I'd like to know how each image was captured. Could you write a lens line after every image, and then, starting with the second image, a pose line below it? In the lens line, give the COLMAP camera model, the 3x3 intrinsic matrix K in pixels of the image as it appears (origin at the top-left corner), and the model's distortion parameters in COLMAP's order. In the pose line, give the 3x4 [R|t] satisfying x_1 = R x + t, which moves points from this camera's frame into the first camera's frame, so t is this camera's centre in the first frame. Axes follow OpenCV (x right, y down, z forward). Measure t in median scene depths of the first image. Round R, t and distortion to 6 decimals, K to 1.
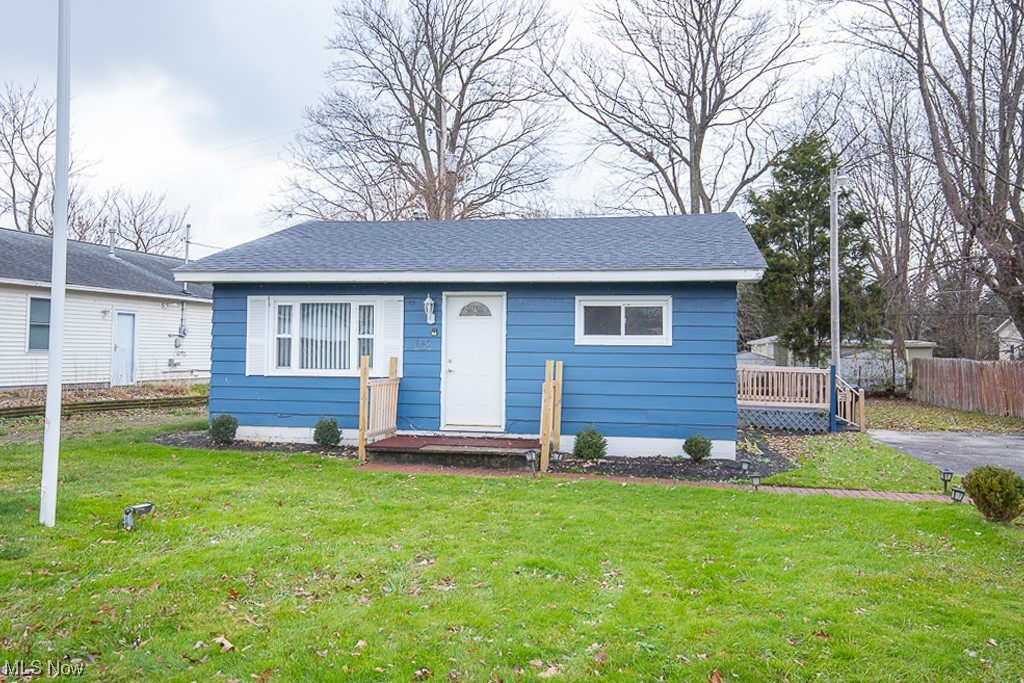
lens RADIAL K [[799.6, 0, 504.2], [0, 799.6, 309.8], [0, 0, 1]] dist [0.056081, 0.004549]
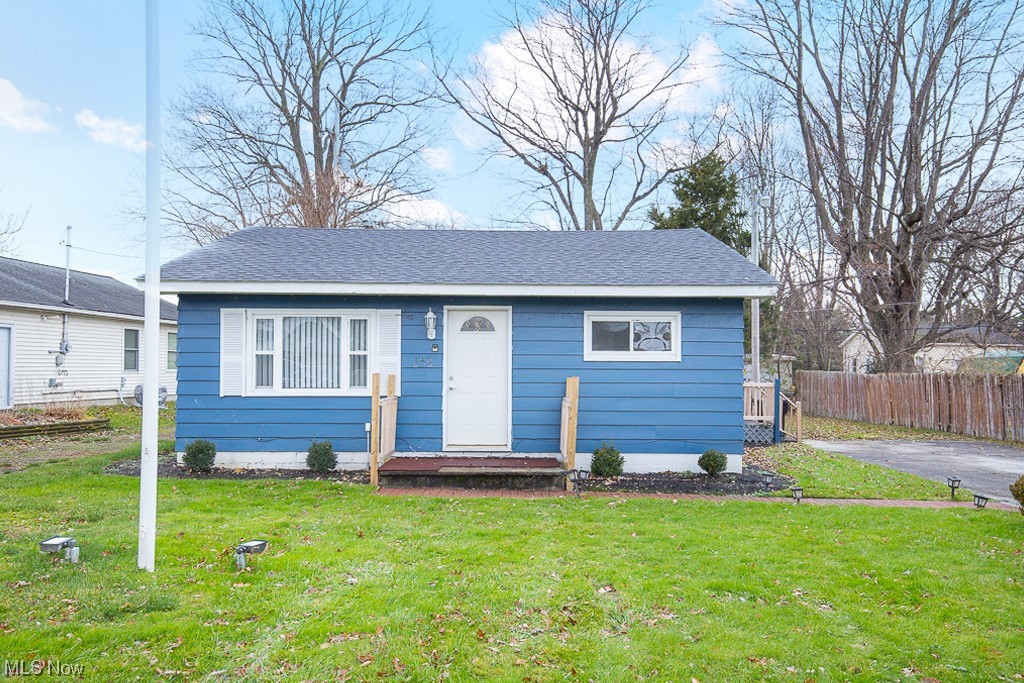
lens RADIAL K [[820.0, 0, 504.5], [0, 820.0, 338.6], [0, 0, 1]] dist [0.064047, 0.002940]
pose [[0.982183, 0.000620, 0.187927, -0.123792], [-0.003939, 0.999843, 0.017287, -0.000244], [-0.187887, -0.017720, 0.982031, 0.020352]]
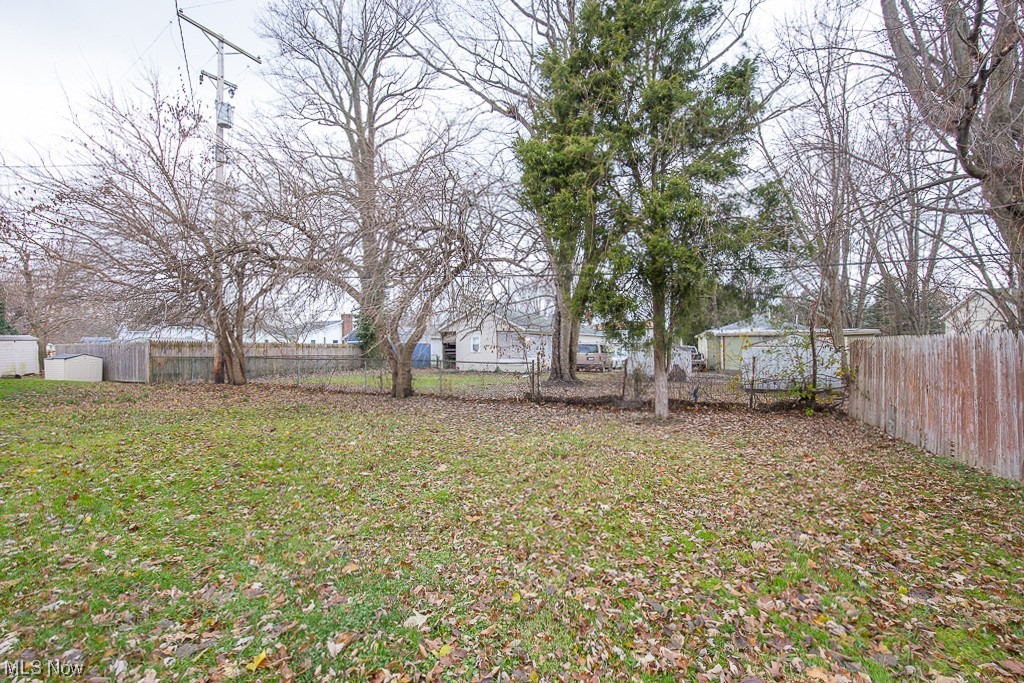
lens RADIAL K [[466.8, 0, 509.3], [0, 466.8, 352.5], [0, 0, 1]] dist [-0.018268, 0.004553]
pose [[0.984740, -0.016975, -0.173200, 0.557318], [0.026106, 0.998379, 0.050578, 0.076807], [0.172061, -0.054327, 0.983587, 1.101362]]
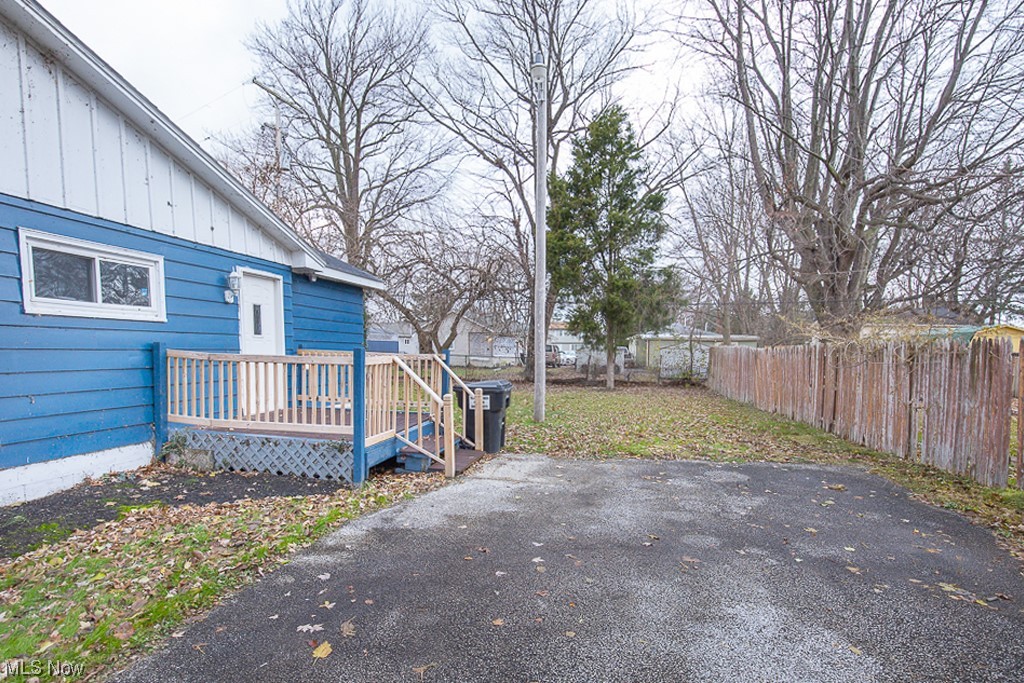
lens RADIAL K [[502.1, 0, 518.3], [0, 502.1, 394.5], [0, 0, 1]] dist [-0.015789, -0.000146]
pose [[0.999963, -0.004236, -0.007518, 0.454775], [0.005248, 0.990112, 0.140179, 0.049437], [0.006850, -0.140213, 0.990098, 0.630259]]
